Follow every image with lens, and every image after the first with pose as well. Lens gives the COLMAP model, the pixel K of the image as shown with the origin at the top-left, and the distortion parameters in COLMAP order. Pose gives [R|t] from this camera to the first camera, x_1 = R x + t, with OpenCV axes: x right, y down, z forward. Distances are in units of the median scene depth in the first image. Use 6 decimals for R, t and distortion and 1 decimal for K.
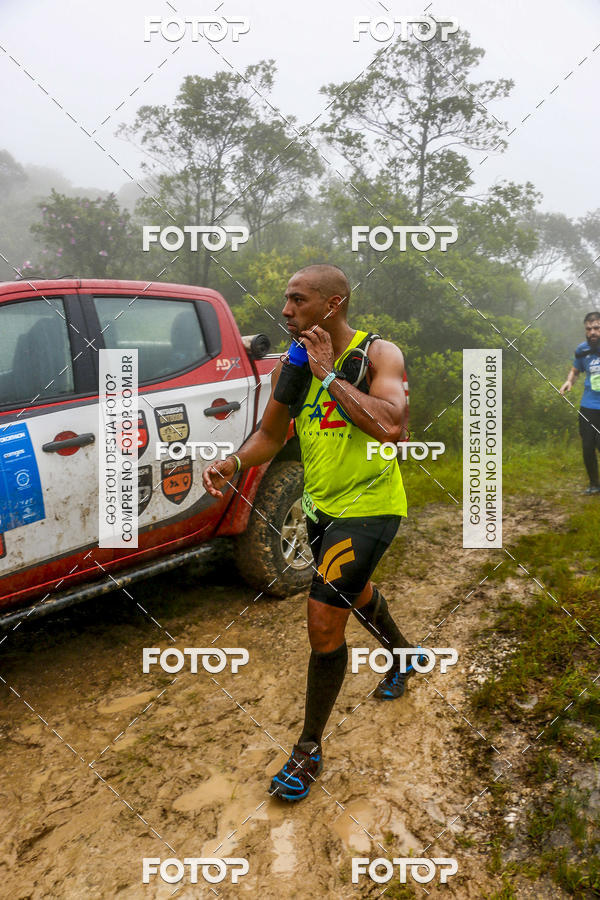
lens RADIAL K [[730.1, 0, 308.1], [0, 730.1, 460.2], [0, 0, 1]] dist [-0.186855, 0.152045]
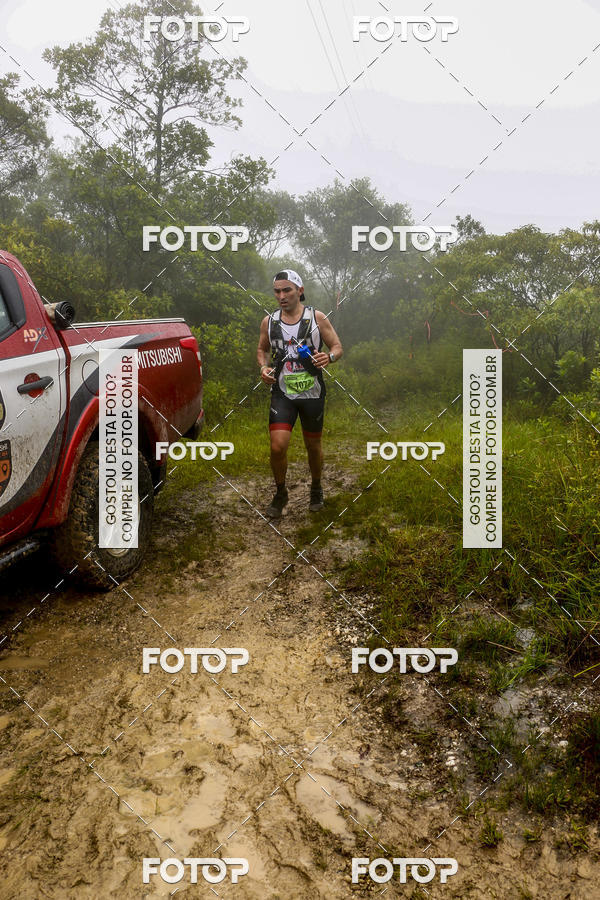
lens RADIAL K [[730.1, 0, 307.4], [0, 730.1, 454.6], [0, 0, 1]] dist [-0.186855, 0.152045]
pose [[0.924362, -0.084605, 0.372017, -0.111622], [0.078230, 0.996414, 0.032225, 0.009296], [-0.373410, -0.000685, 0.927666, 0.059103]]
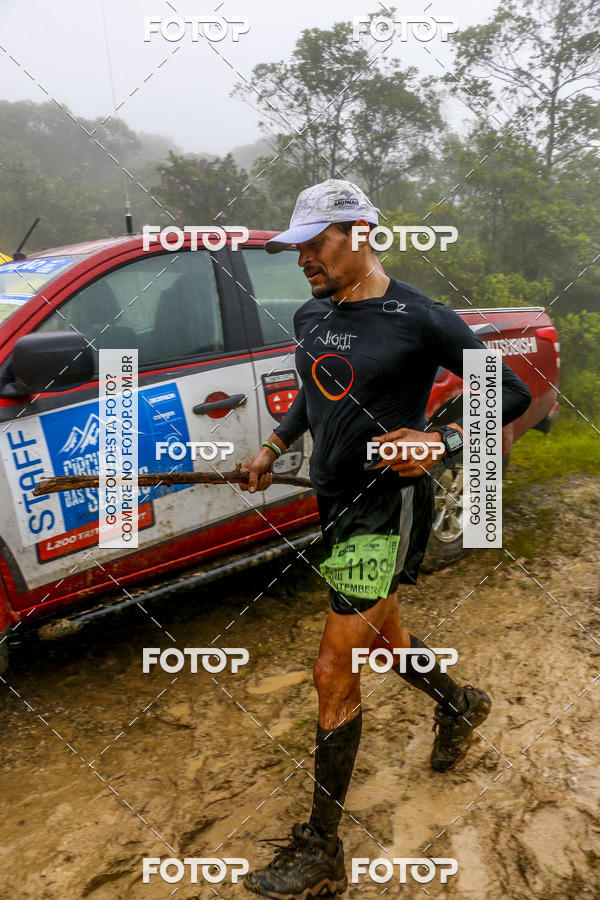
lens RADIAL K [[730.1, 0, 302.8], [0, 730.1, 455.3], [0, 0, 1]] dist [-0.186855, 0.152045]
pose [[0.988742, 0.013680, -0.149003, -0.054709], [-0.007614, 0.999122, 0.041205, 0.001240], [0.149435, -0.039606, 0.987978, 0.051591]]
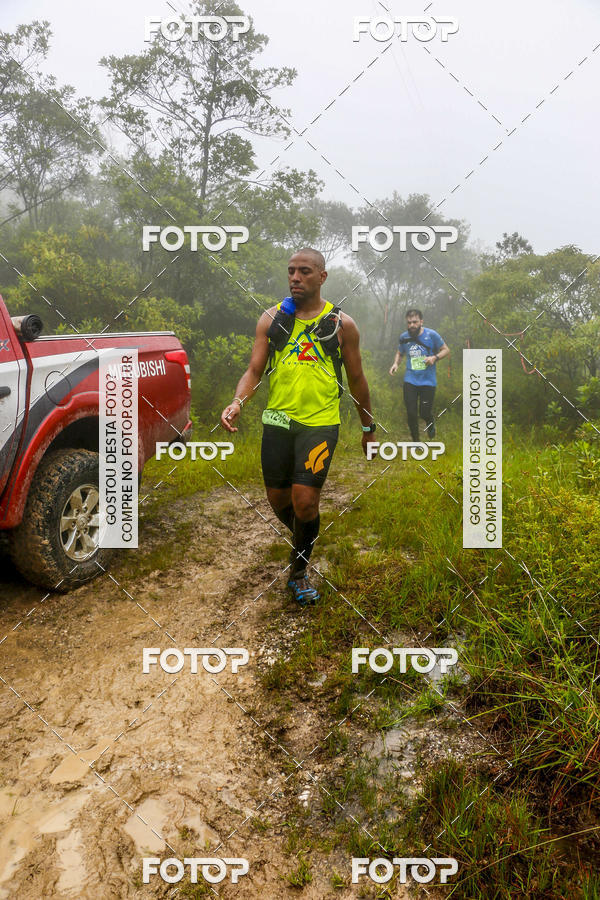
lens RADIAL K [[730.1, 0, 309.1], [0, 730.1, 457.5], [0, 0, 1]] dist [-0.186855, 0.152045]
pose [[0.958082, -0.031037, 0.284808, 0.010359], [0.026364, 0.999448, 0.020225, 0.002217], [-0.285279, -0.011868, 0.958371, 0.013015]]
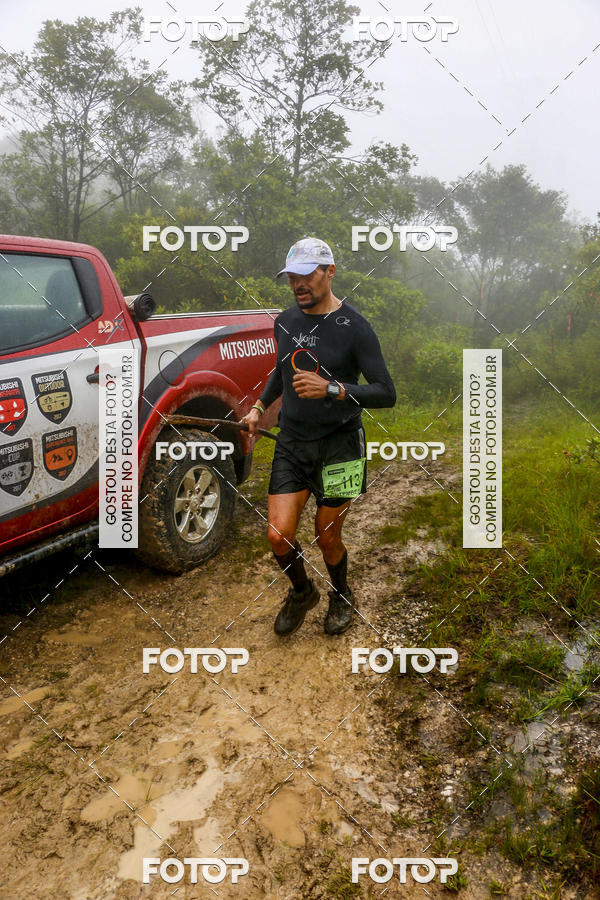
lens RADIAL K [[730.1, 0, 309.3], [0, 730.1, 457.6], [0, 0, 1]] dist [-0.186855, 0.152045]
pose [[0.984916, -0.042465, 0.167742, -0.017329], [0.035729, 0.998437, 0.042978, 0.003624], [-0.169305, -0.036337, 0.984894, 0.045415]]
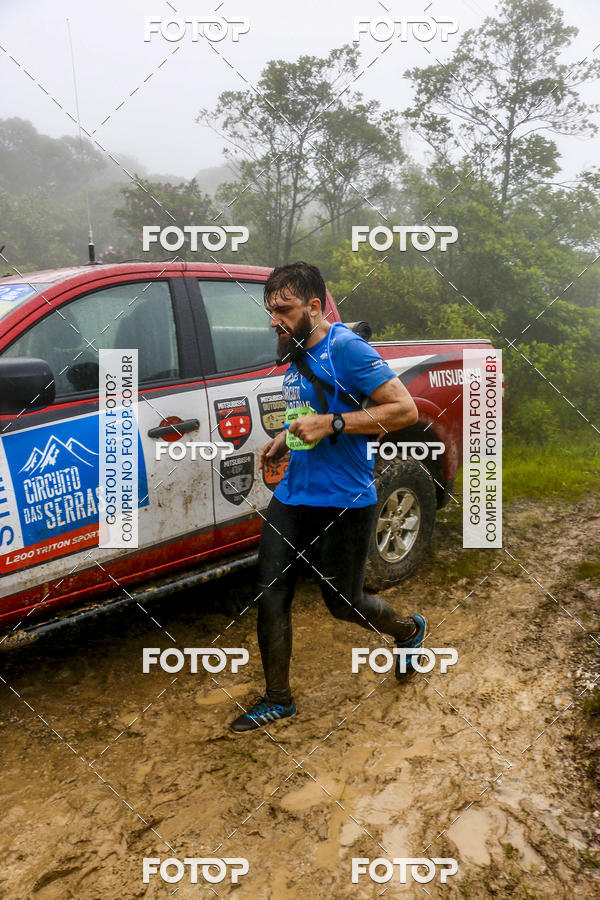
lens RADIAL K [[730.1, 0, 307.5], [0, 730.1, 459.7], [0, 0, 1]] dist [-0.186855, 0.152045]
pose [[0.995682, 0.026148, -0.089076, -0.039806], [-0.024809, 0.999563, 0.016102, -0.001238], [0.089458, -0.013823, 0.995895, 0.017538]]
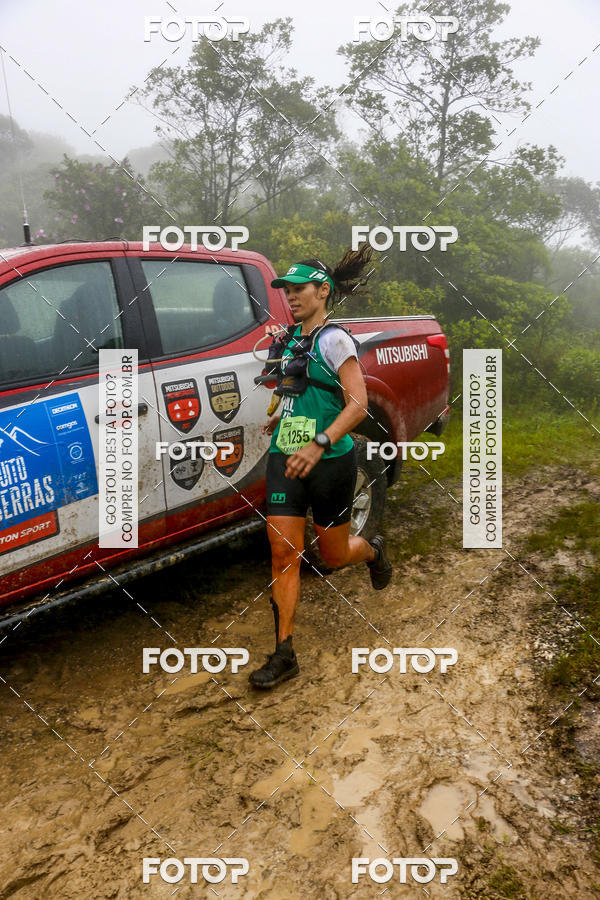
lens RADIAL K [[730.1, 0, 308.3], [0, 730.1, 461.8], [0, 0, 1]] dist [-0.186855, 0.152045]
pose [[0.999970, -0.005225, -0.005726, -0.051831], [0.005470, 0.999035, 0.043584, -0.000357], [0.005493, -0.043614, 0.999033, 0.028178]]
